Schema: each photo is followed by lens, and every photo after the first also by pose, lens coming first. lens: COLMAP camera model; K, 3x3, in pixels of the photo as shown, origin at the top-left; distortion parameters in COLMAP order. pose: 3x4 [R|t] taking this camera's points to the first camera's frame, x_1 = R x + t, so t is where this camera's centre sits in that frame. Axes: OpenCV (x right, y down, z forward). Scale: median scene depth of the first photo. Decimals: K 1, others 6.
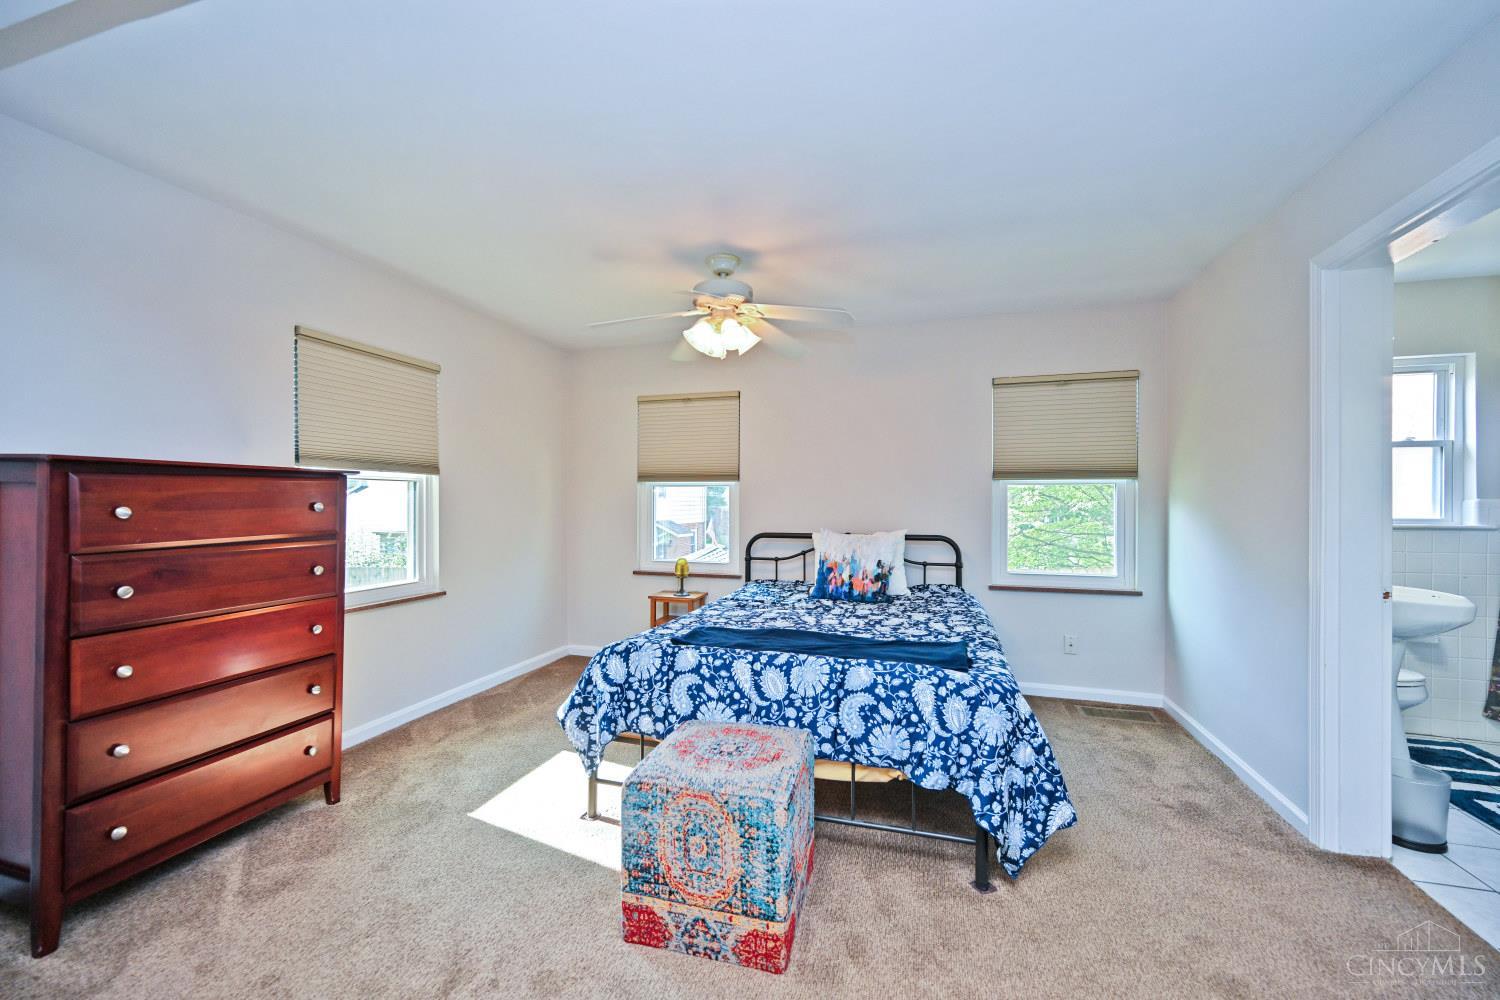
lens RADIAL K [[588.9, 0, 752.0], [0, 588.9, 499.5], [0, 0, 1]] dist [-0.002115, -0.000228]
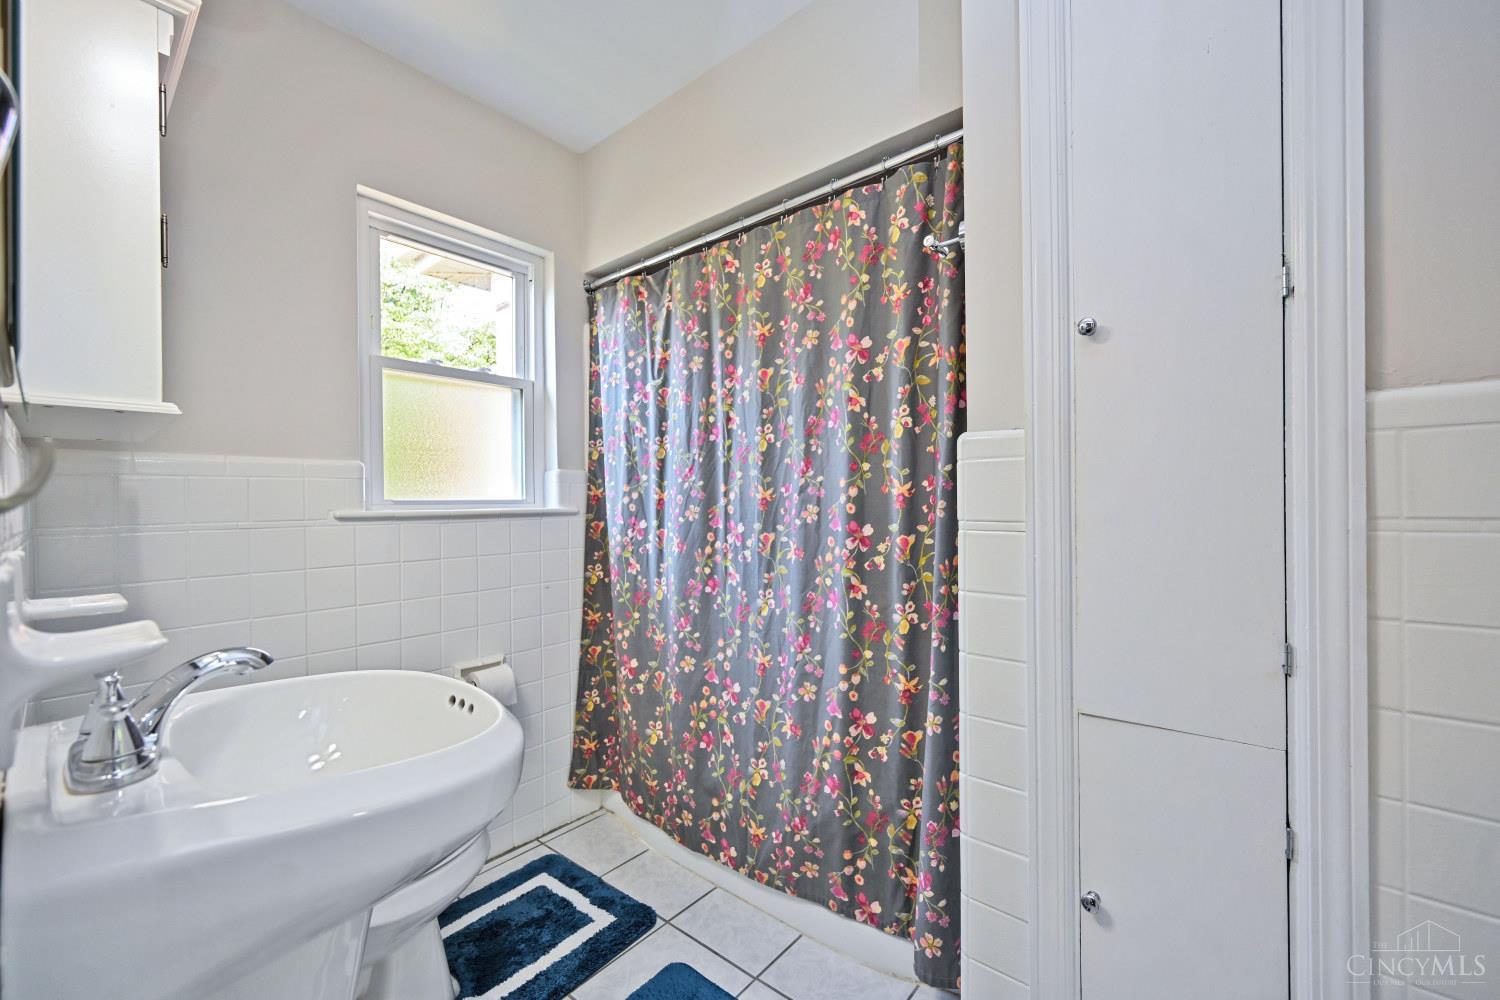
lens RADIAL K [[588.9, 0, 752.0], [0, 588.9, 499.5], [0, 0, 1]] dist [-0.002115, -0.000228]
pose [[0.385391, -0.004393, 0.922743, 1.018528], [0.007775, 0.999969, 0.001513, 0.050369], [-0.922720, 0.006591, 0.385414, 0.781739]]
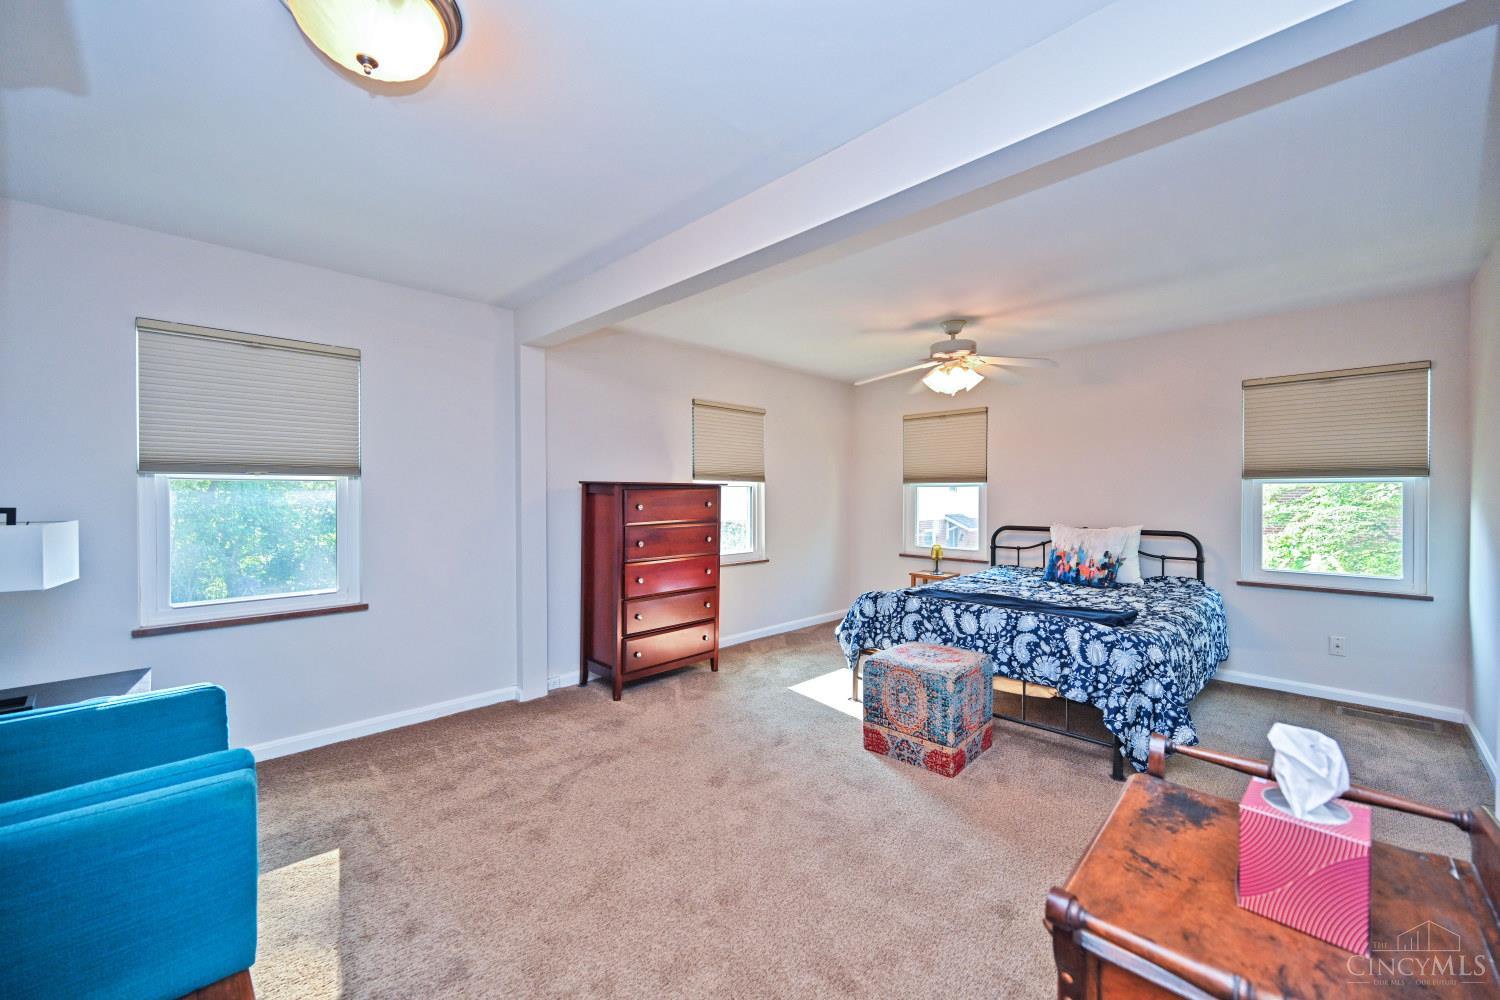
lens RADIAL K [[588.9, 0, 752.0], [0, 588.9, 499.5], [0, 0, 1]] dist [-0.002115, -0.000228]
pose [[0.880063, 0.000853, -0.474856, 0.254524], [0.004160, 0.999946, 0.009505, -0.019289], [0.474839, -0.010341, 0.880012, -0.562377]]
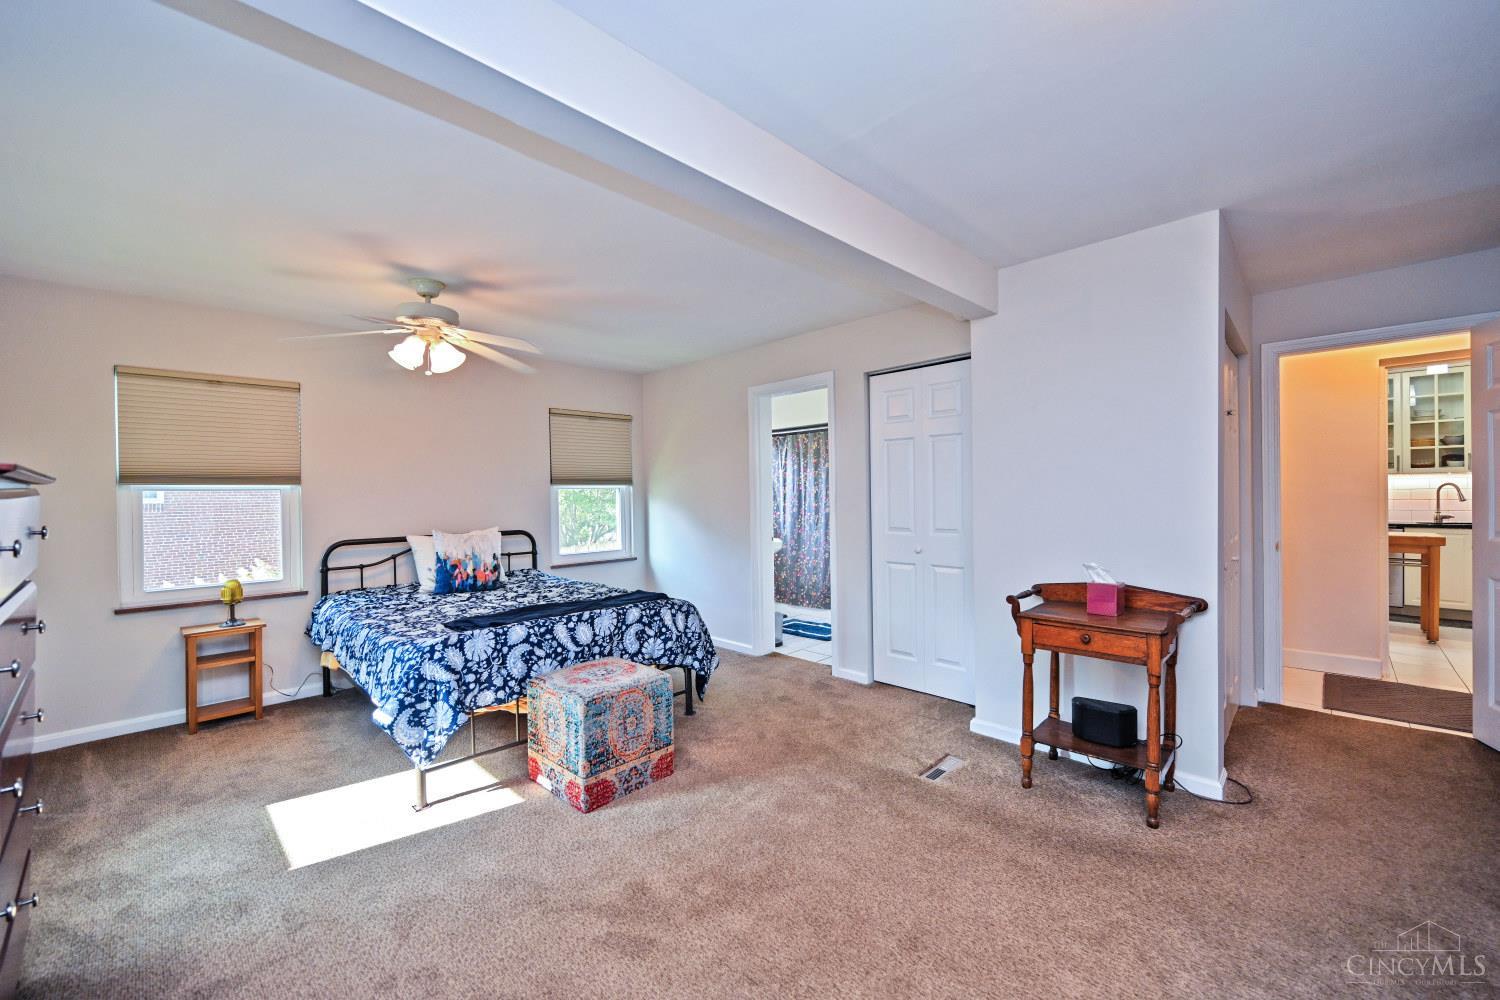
lens RADIAL K [[600.3, 0, 753.2], [0, 600.3, 498.5], [0, 0, 1]] dist [0.001621, -0.000044]
pose [[0.465614, -0.016330, 0.884837, -1.016599], [0.012931, 0.999849, 0.011648, -0.024894], [-0.884893, 0.006019, 0.465755, -0.040196]]
